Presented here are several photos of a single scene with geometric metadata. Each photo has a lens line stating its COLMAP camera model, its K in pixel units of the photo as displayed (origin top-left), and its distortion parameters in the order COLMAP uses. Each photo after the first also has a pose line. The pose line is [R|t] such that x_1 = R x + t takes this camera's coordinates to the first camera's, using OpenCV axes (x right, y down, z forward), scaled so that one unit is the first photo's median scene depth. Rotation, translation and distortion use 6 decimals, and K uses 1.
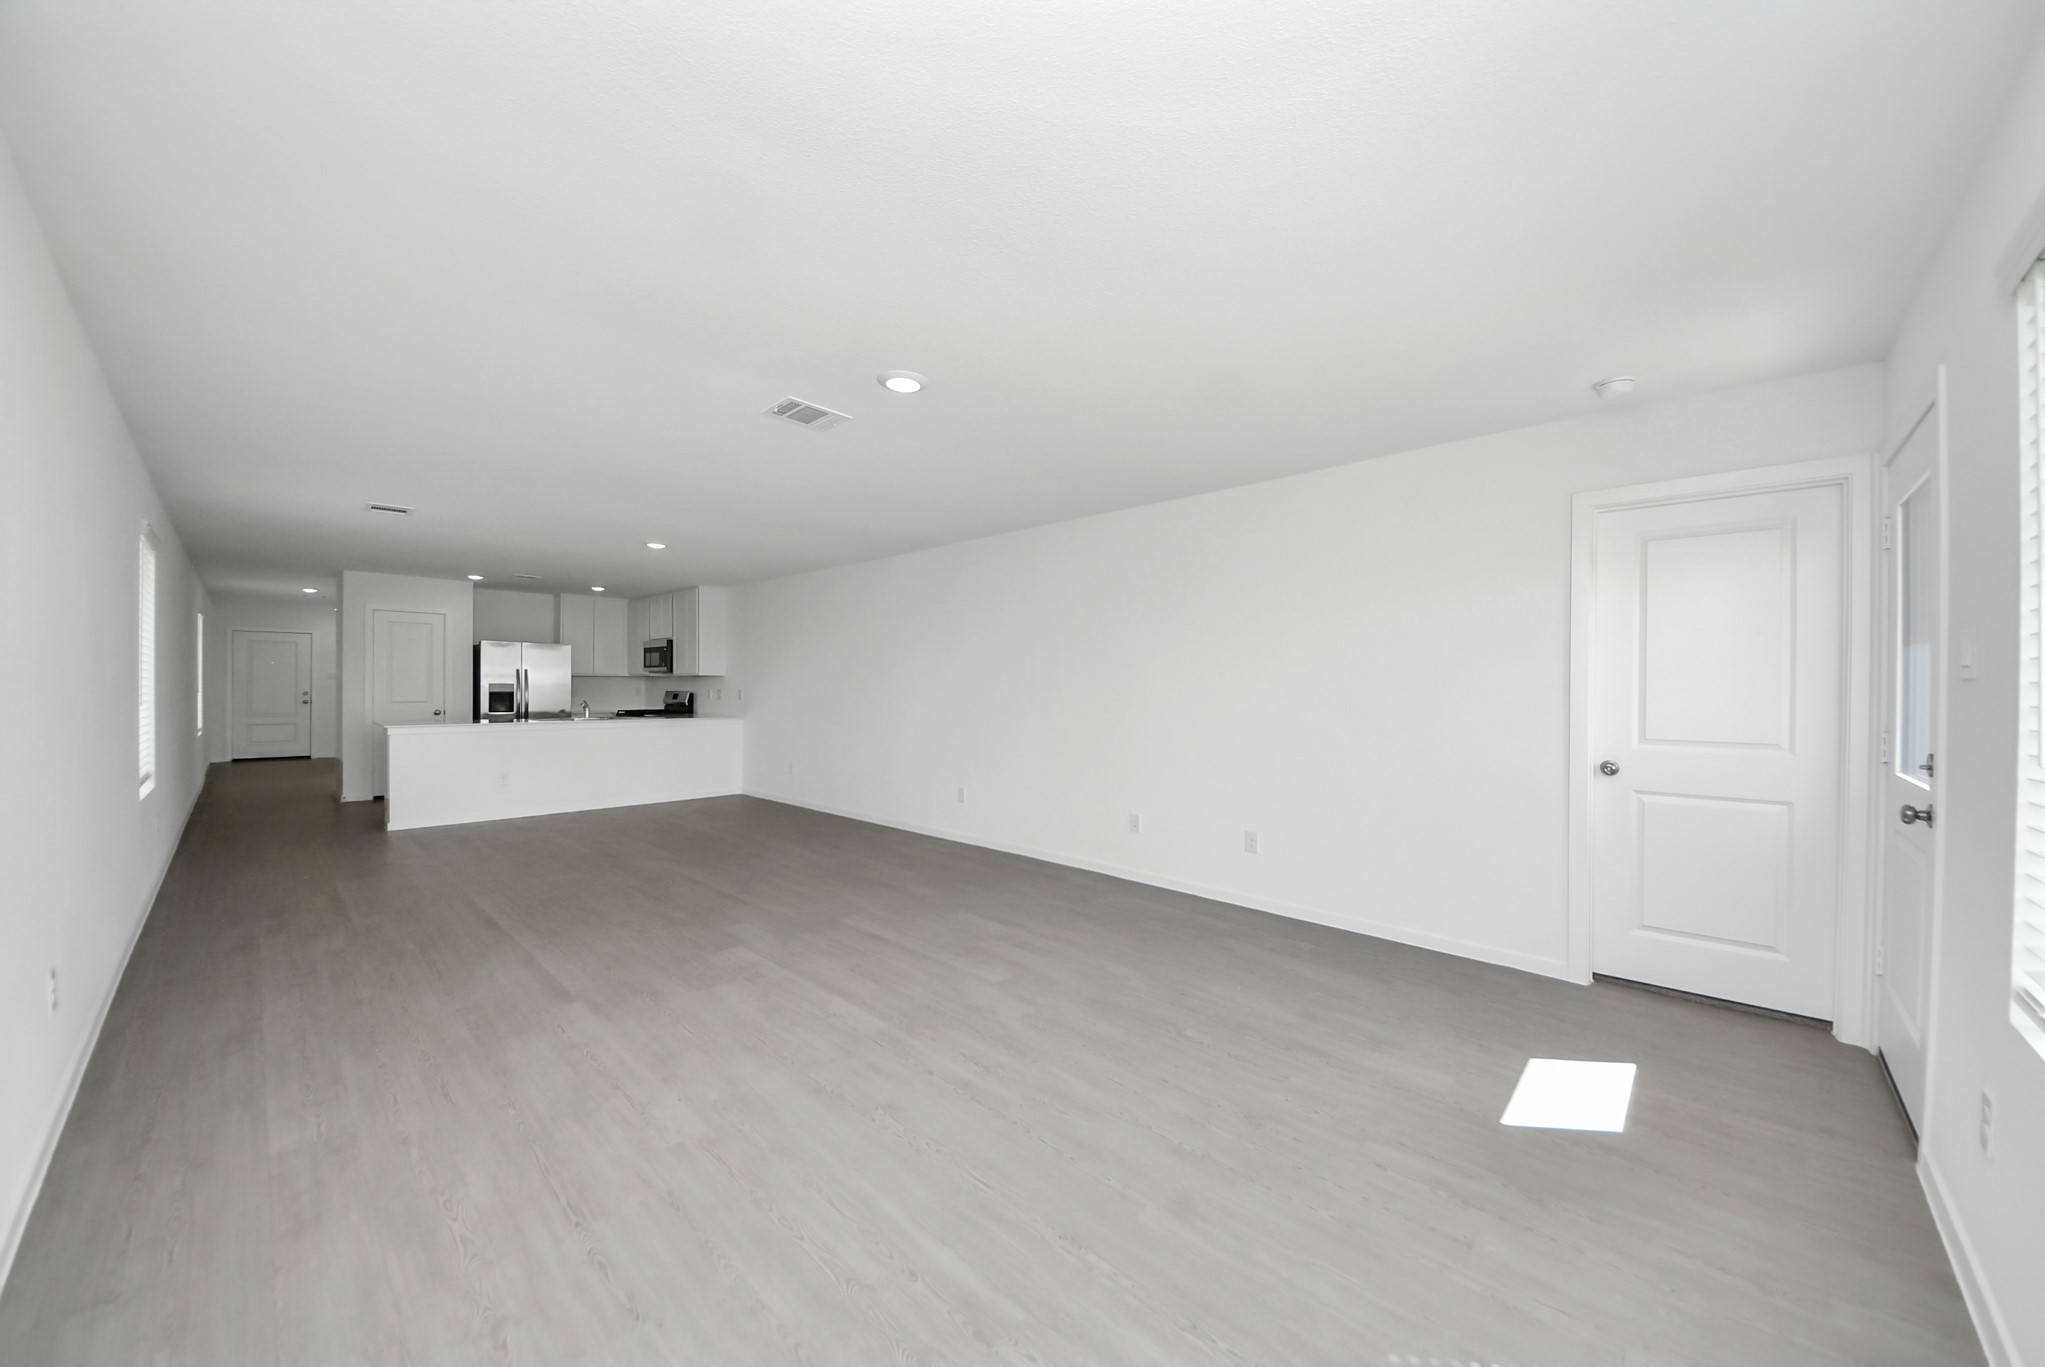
lens RADIAL K [[740.2, 0, 1026.8], [0, 740.2, 688.6], [0, 0, 1]] dist [-0.000164, -0.000005]
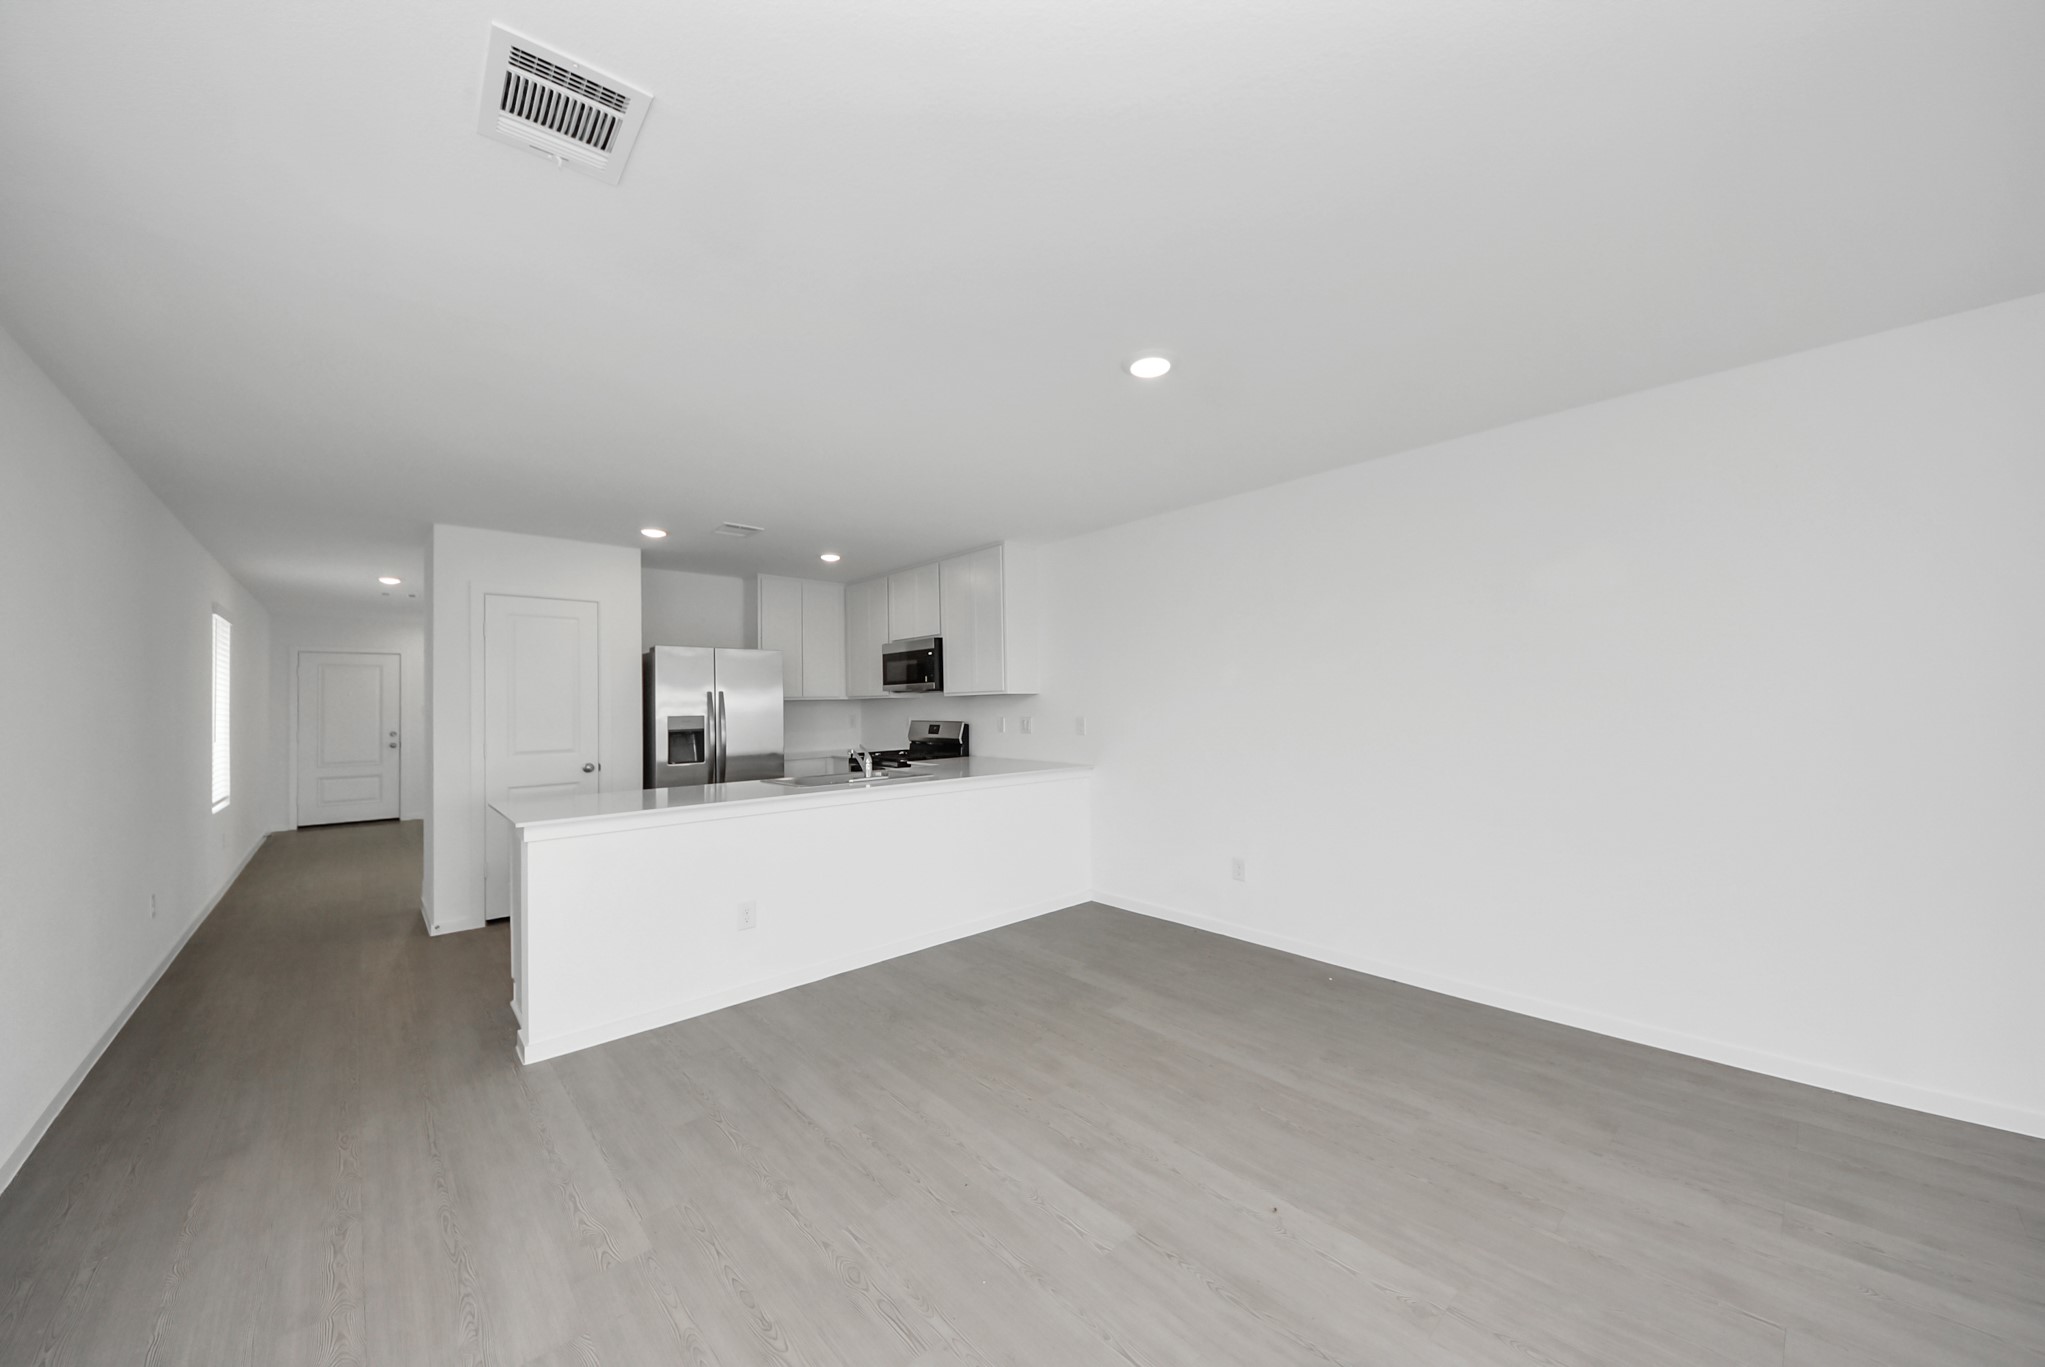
lens RADIAL K [[734.0, 0, 1059.4], [0, 734.0, 686.2], [0, 0, 1]] dist [0.000250, -0.000013]
pose [[0.998325, -0.024816, -0.052254, -0.348486], [0.023285, 0.999288, -0.029691, -0.005285], [0.052954, 0.028424, 0.998192, 0.389113]]
